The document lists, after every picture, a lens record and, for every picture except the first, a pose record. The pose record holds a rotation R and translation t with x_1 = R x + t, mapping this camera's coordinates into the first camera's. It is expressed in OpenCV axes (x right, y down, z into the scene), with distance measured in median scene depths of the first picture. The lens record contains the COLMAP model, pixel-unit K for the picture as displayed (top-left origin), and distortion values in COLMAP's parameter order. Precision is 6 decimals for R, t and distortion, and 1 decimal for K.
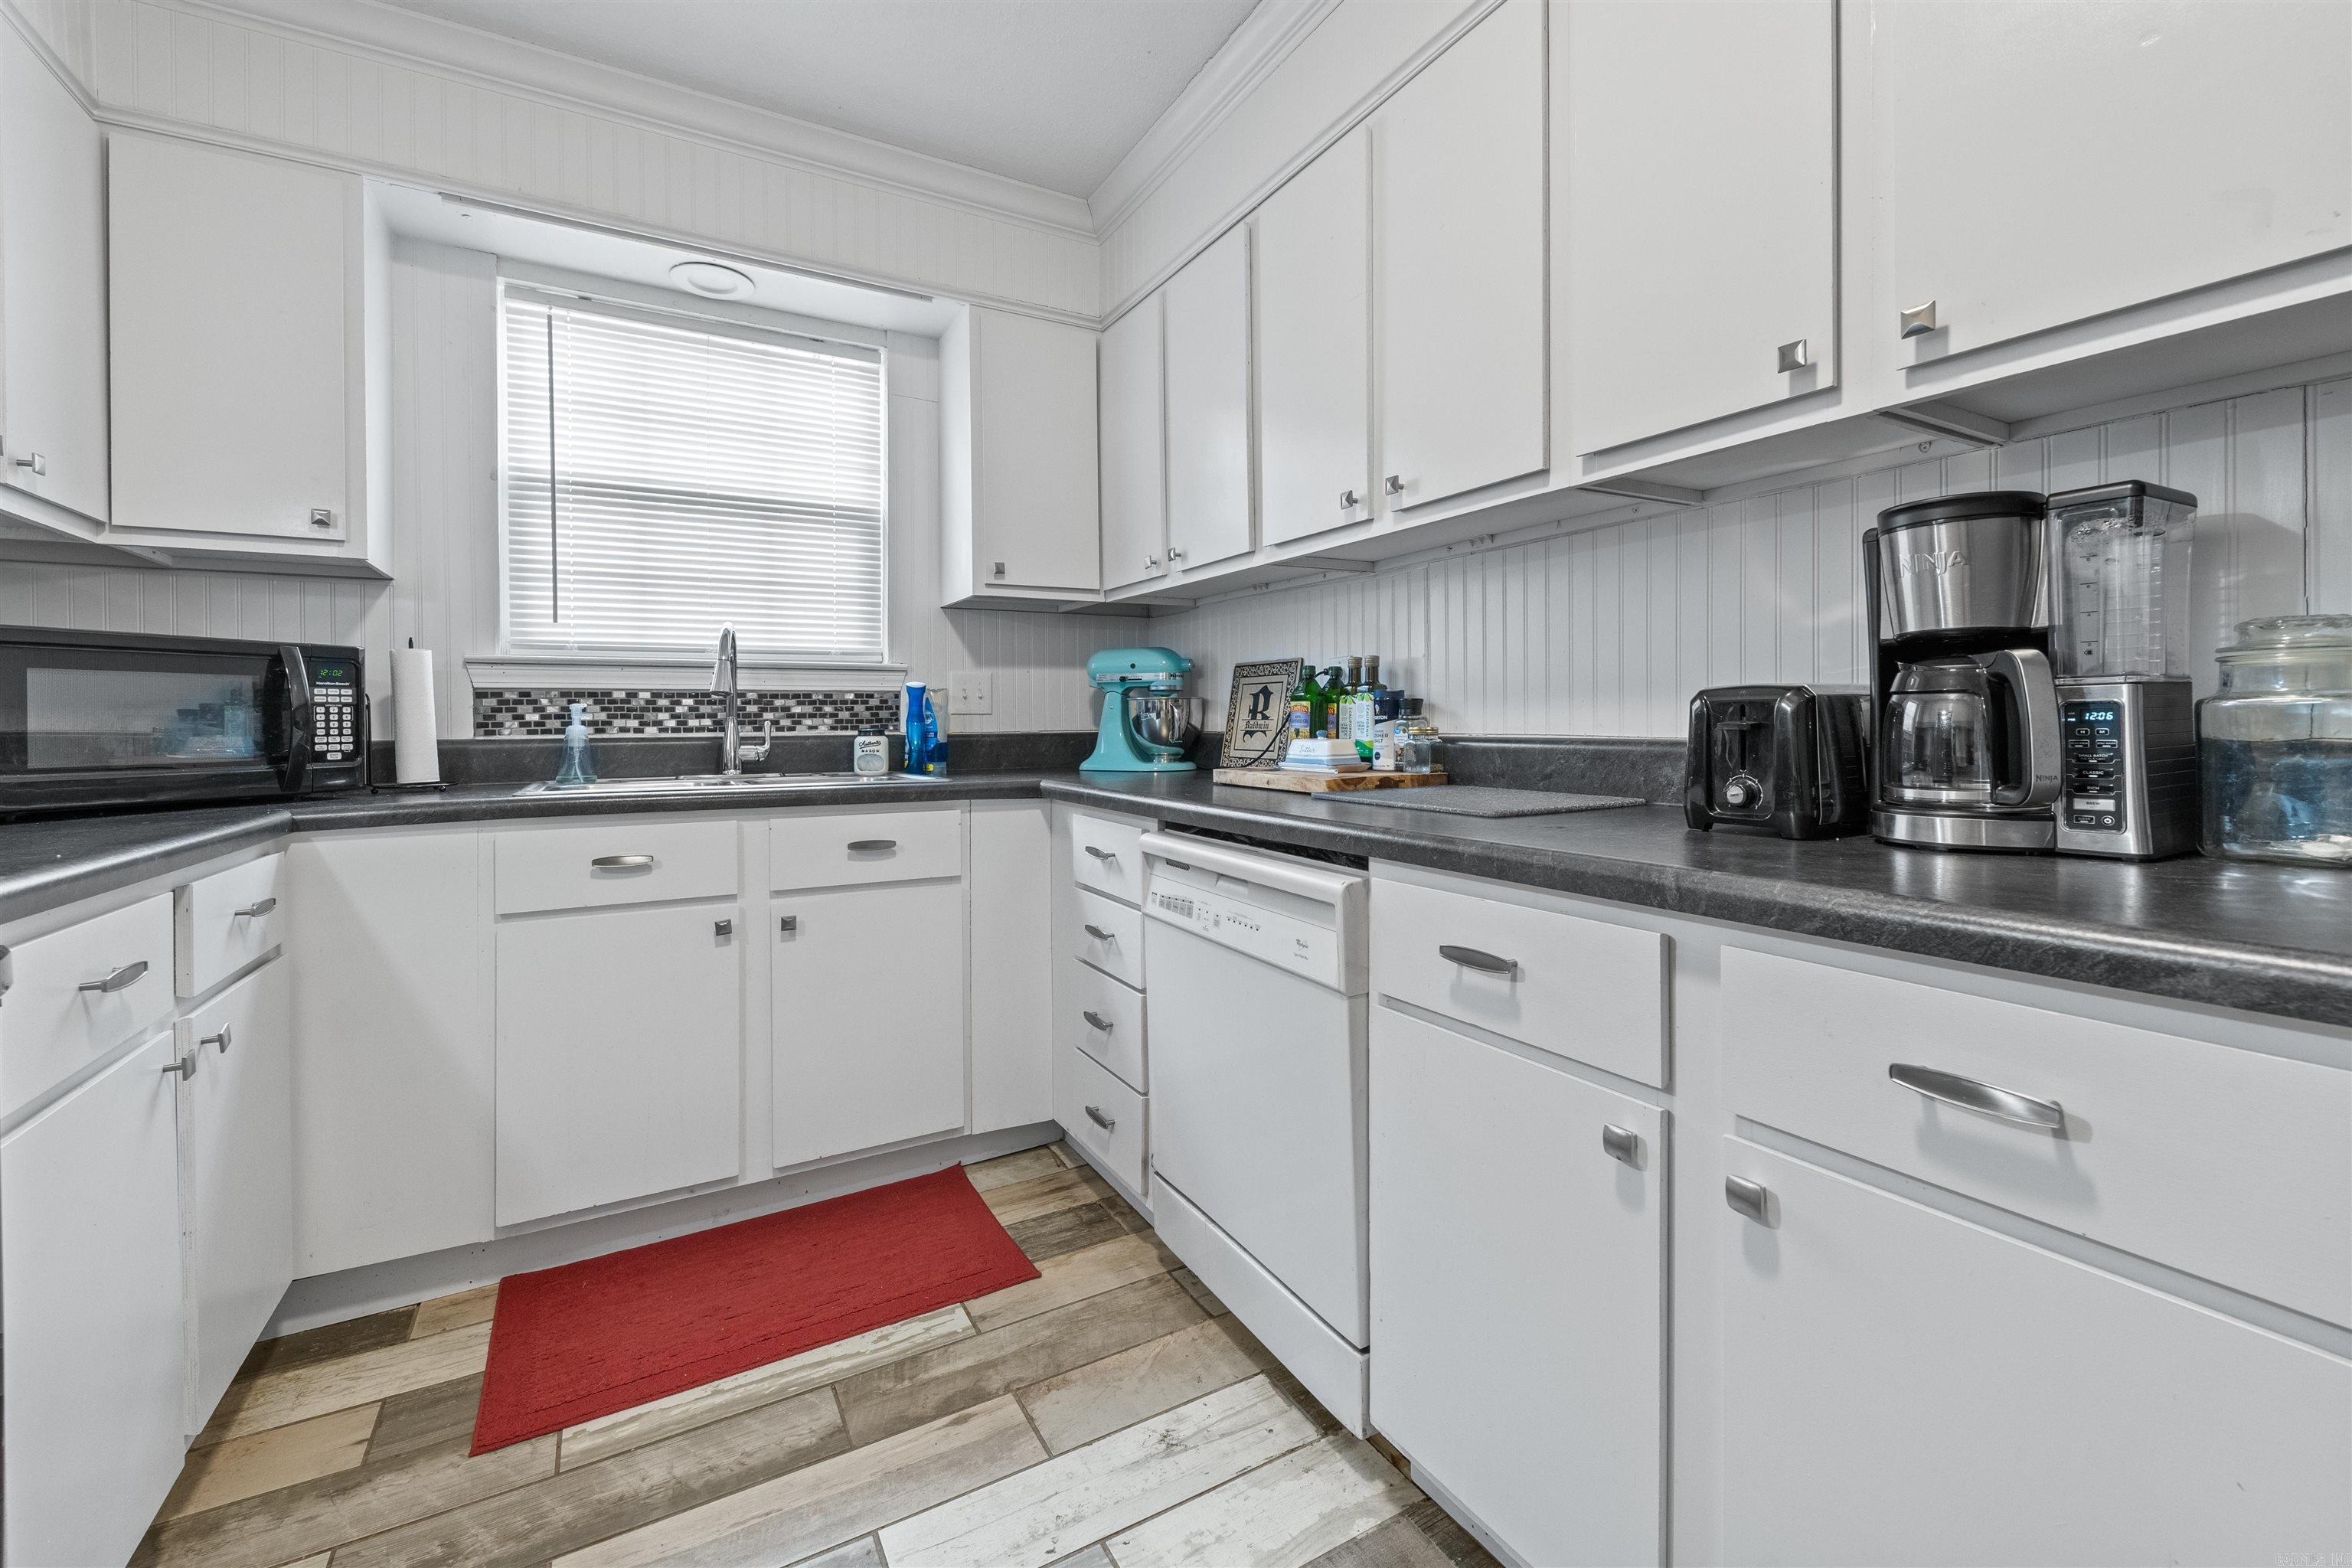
lens RADIAL K [[970.7, 0, 1153.2], [0, 970.7, 724.0], [0, 0, 1]] dist [0.002740, -0.002505]
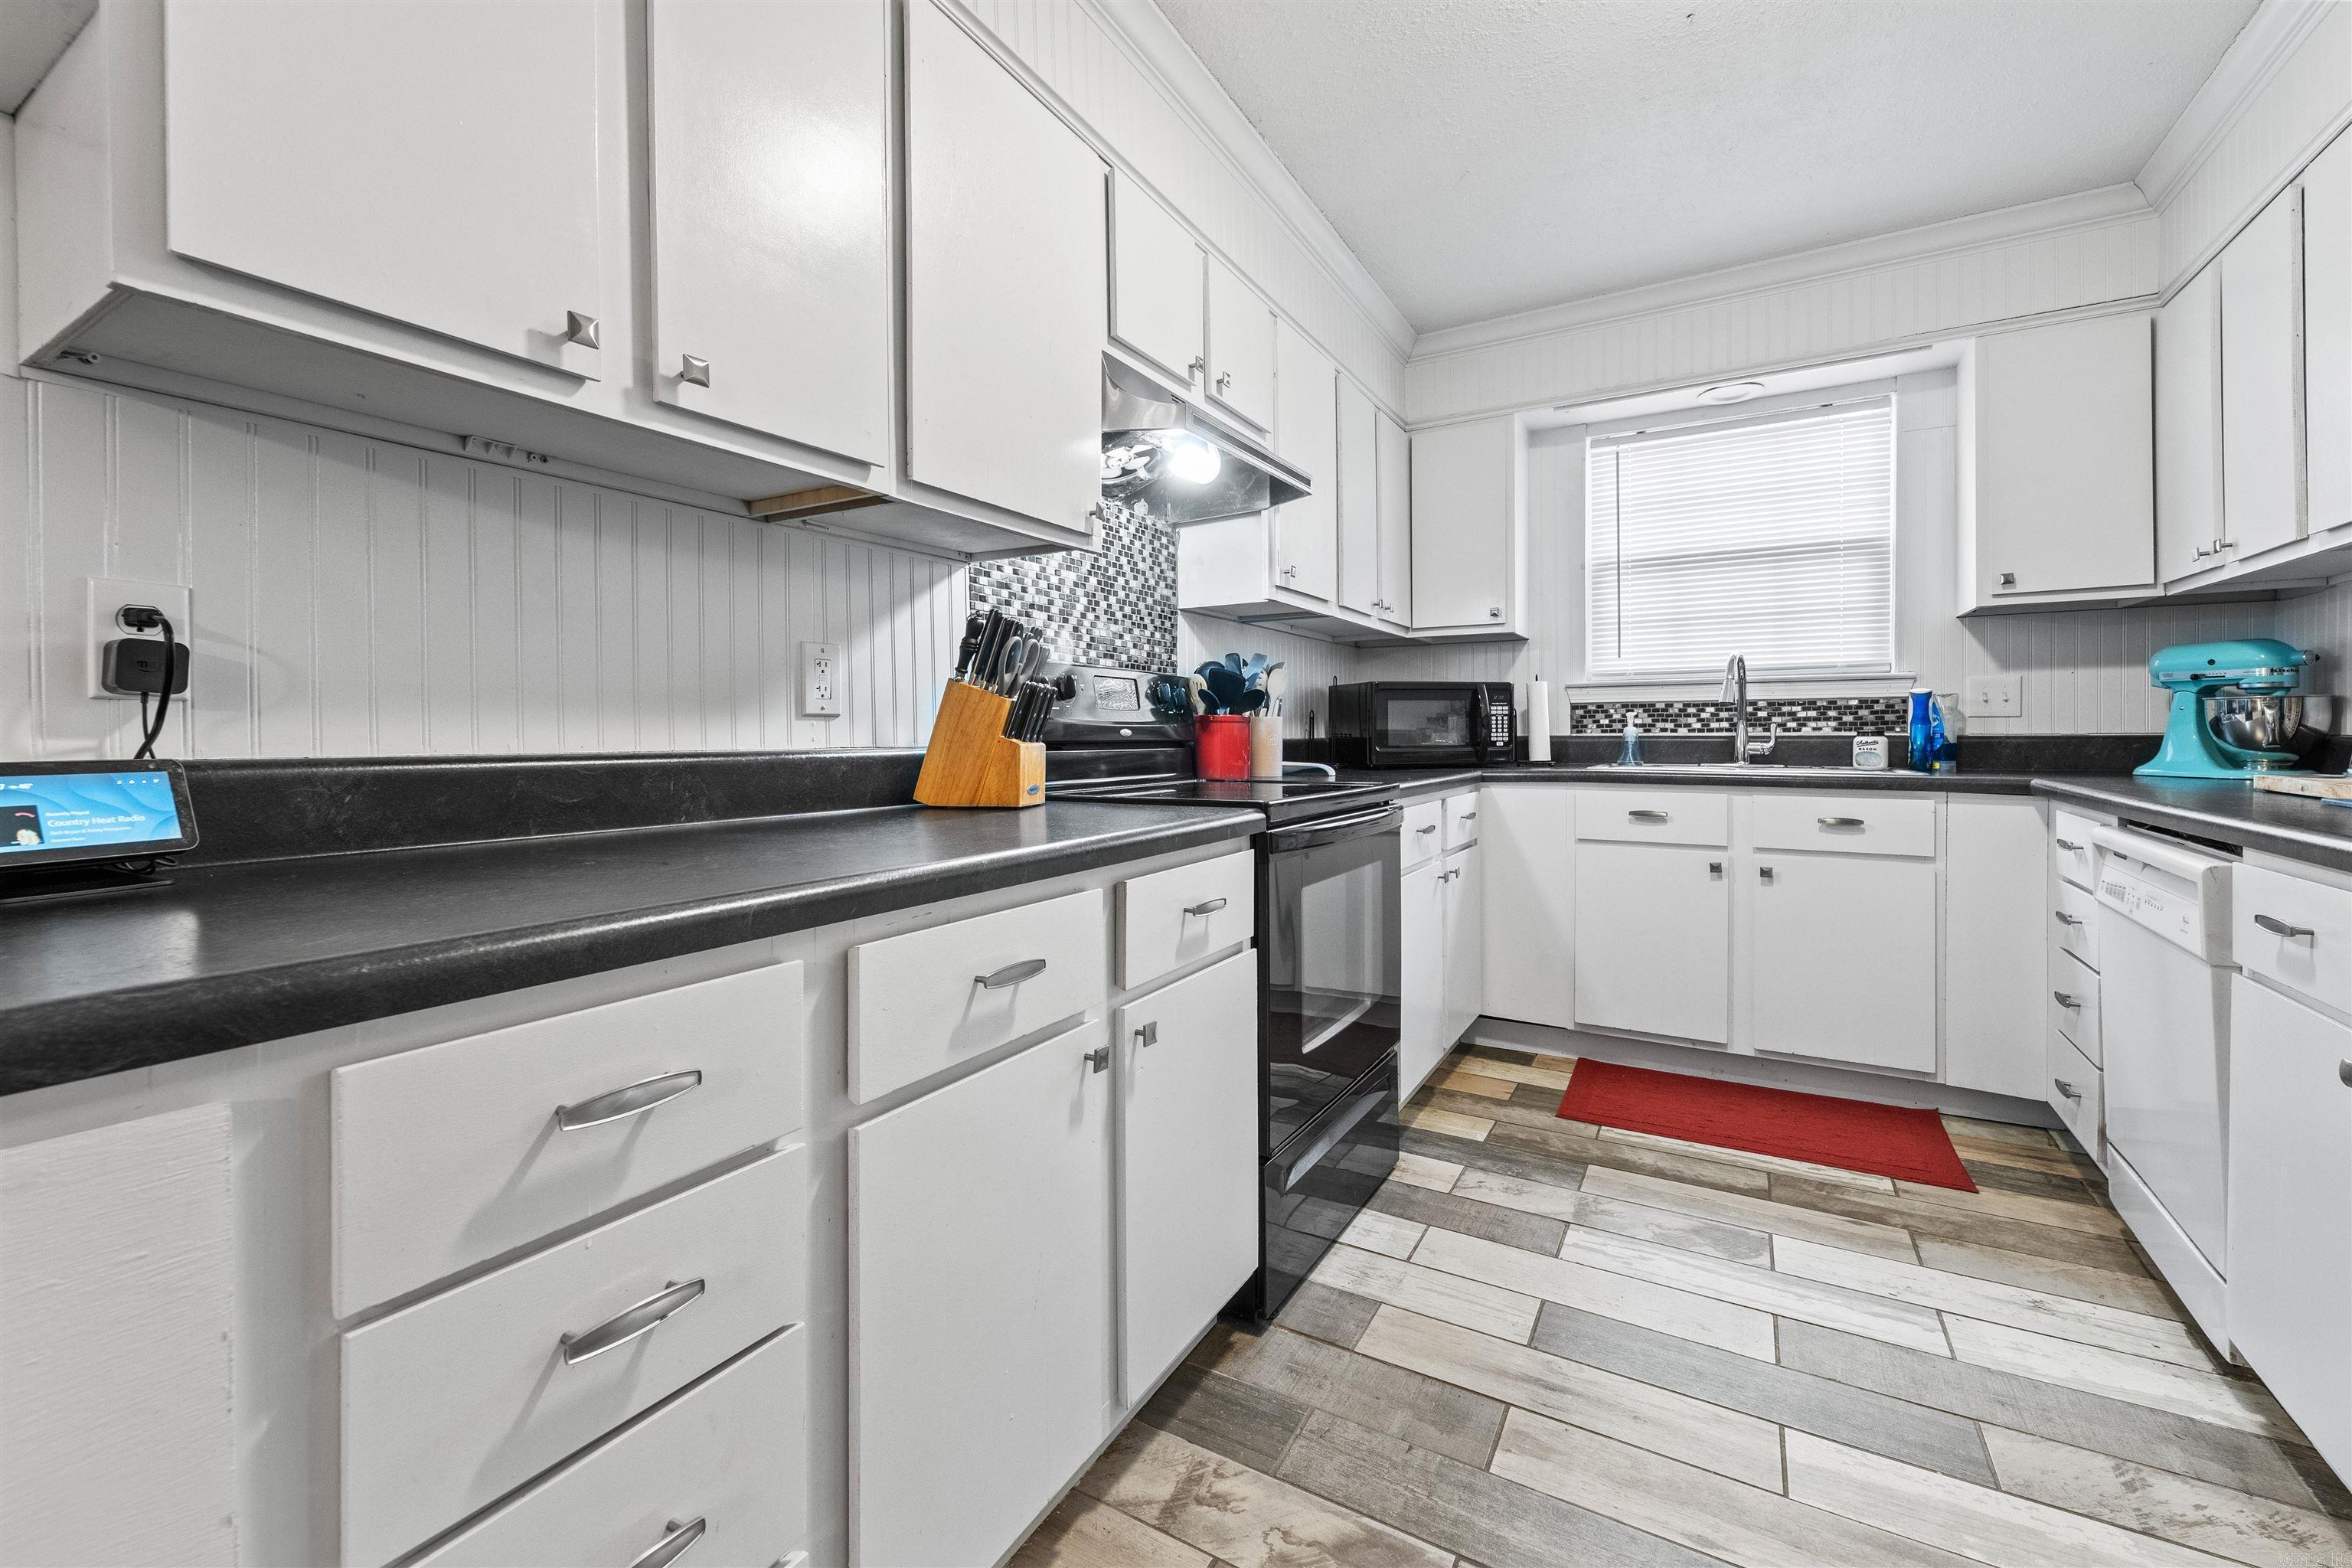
lens RADIAL K [[970.7, 0, 1181.0], [0, 970.7, 739.8], [0, 0, 1]] dist [0.002740, -0.002505]
pose [[0.525008, 0.012941, -0.850999, 0.352332], [-0.000654, 0.999890, 0.014801, -0.000312], [0.851097, -0.007214, 0.524959, -0.416919]]
